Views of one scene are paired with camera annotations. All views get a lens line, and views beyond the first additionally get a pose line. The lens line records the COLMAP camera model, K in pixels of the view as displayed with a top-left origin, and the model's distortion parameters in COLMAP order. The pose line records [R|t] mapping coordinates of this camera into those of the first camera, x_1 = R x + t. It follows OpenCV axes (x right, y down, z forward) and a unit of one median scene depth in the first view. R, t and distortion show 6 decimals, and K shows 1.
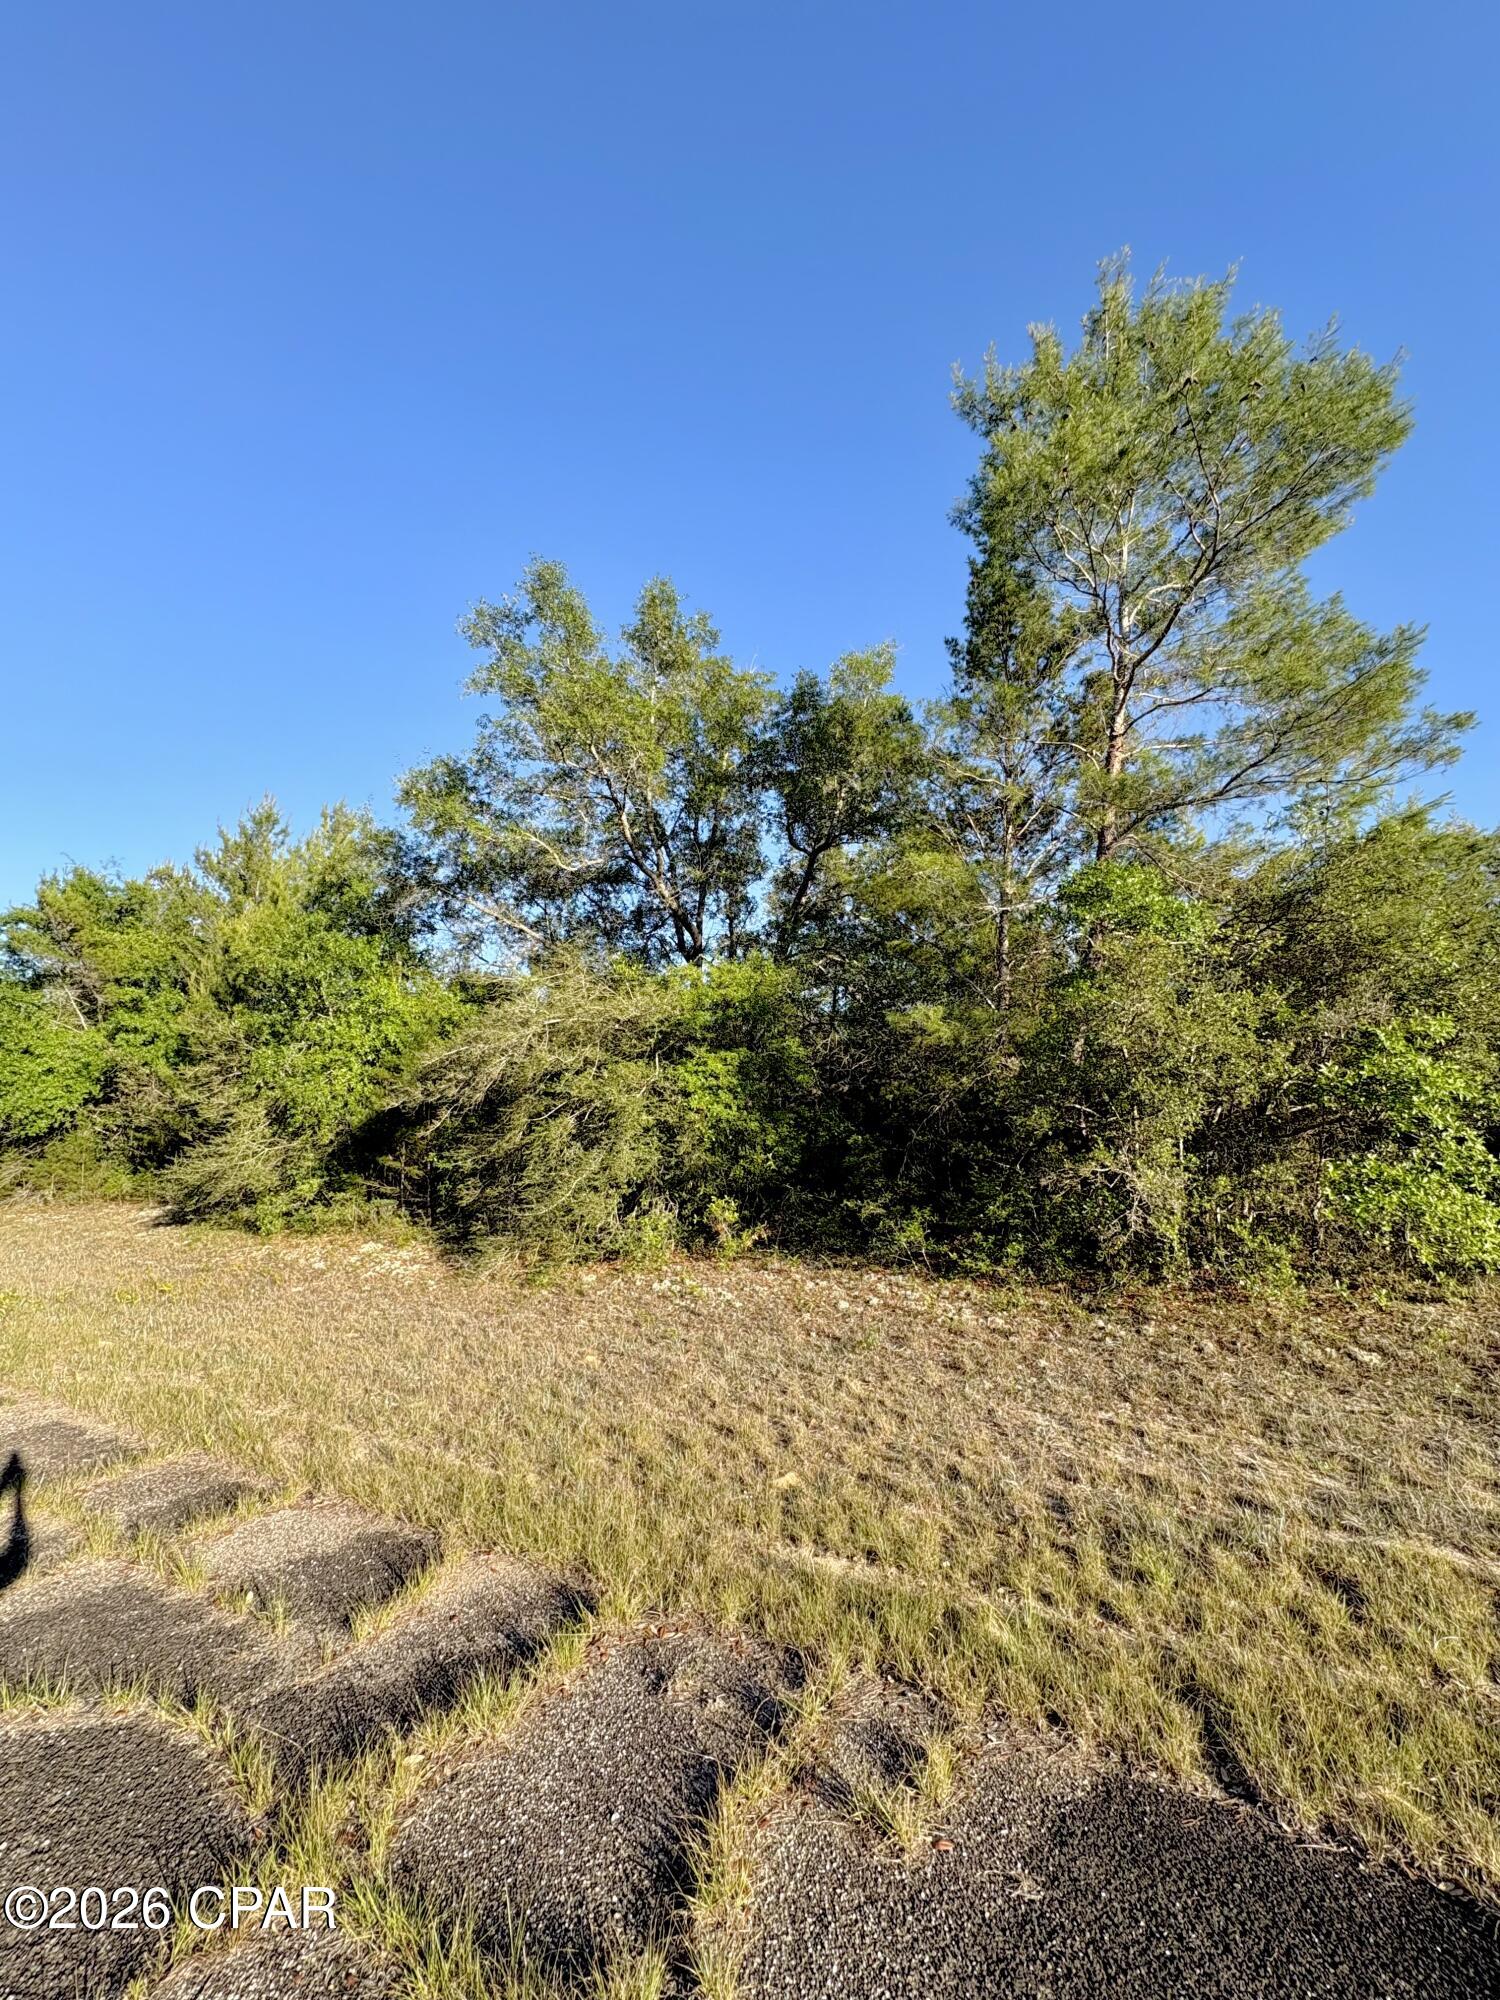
lens RADIAL K [[796.1, 0, 747.7], [0, 796.1, 999.9], [0, 0, 1]] dist [-0.003048, 0.000645]
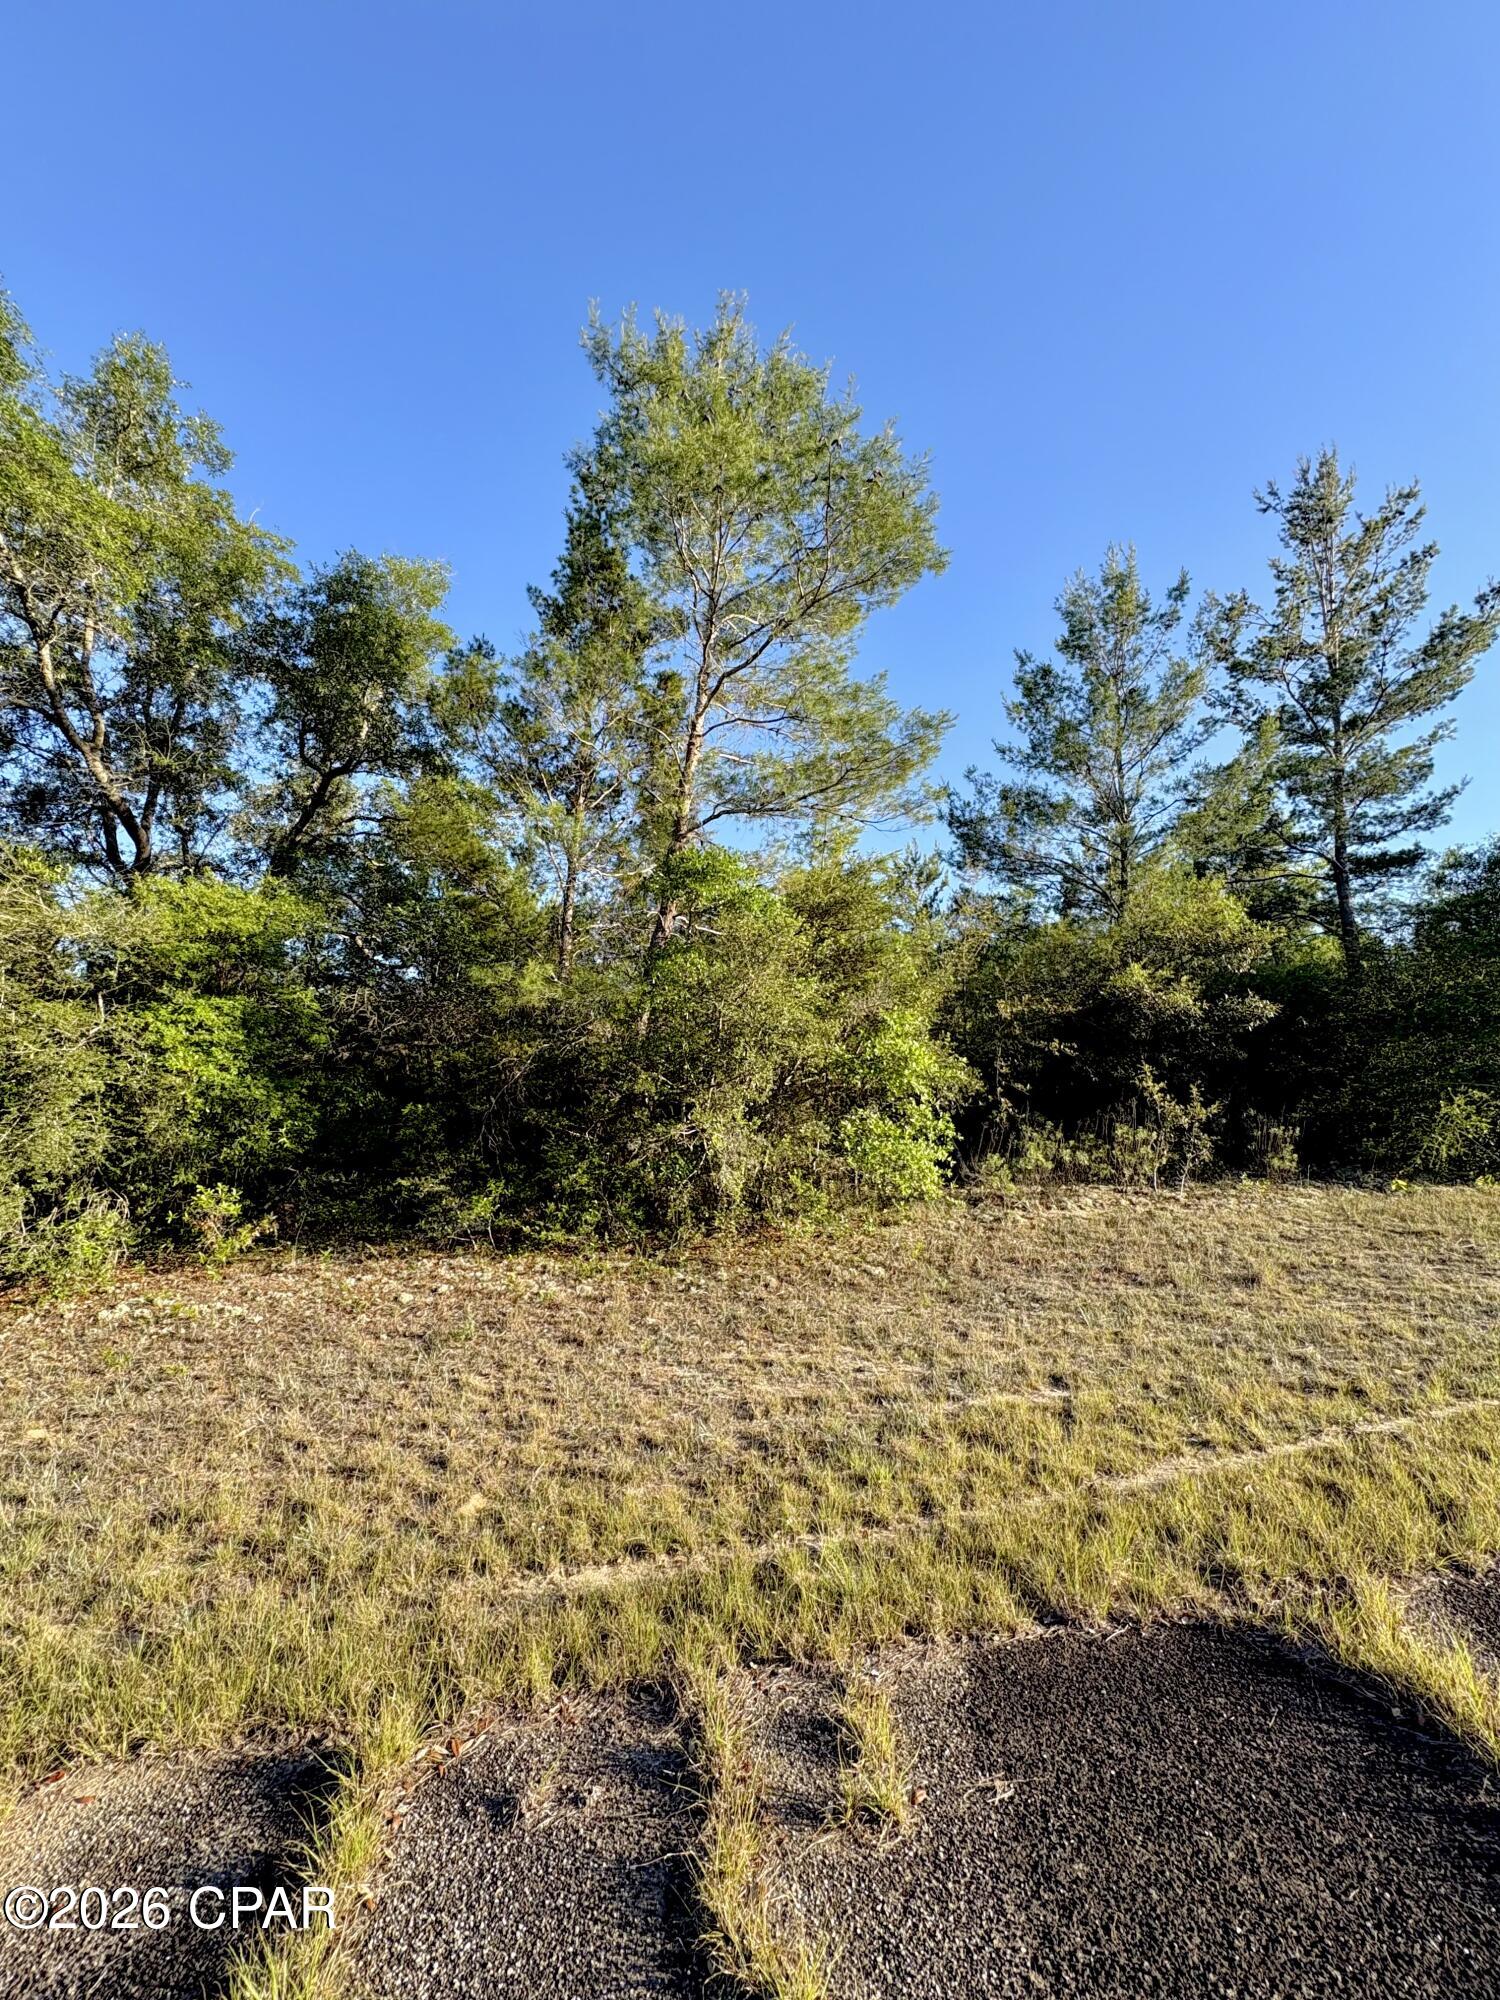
lens RADIAL K [[796.1, 0, 750.1], [0, 796.1, 1001.7], [0, 0, 1]] dist [-0.003048, 0.000645]
pose [[0.775025, 0.078612, 0.627022, -0.130643], [-0.095467, 0.995409, -0.006796, 0.028566], [-0.624678, -0.054593, 0.778972, 0.094514]]
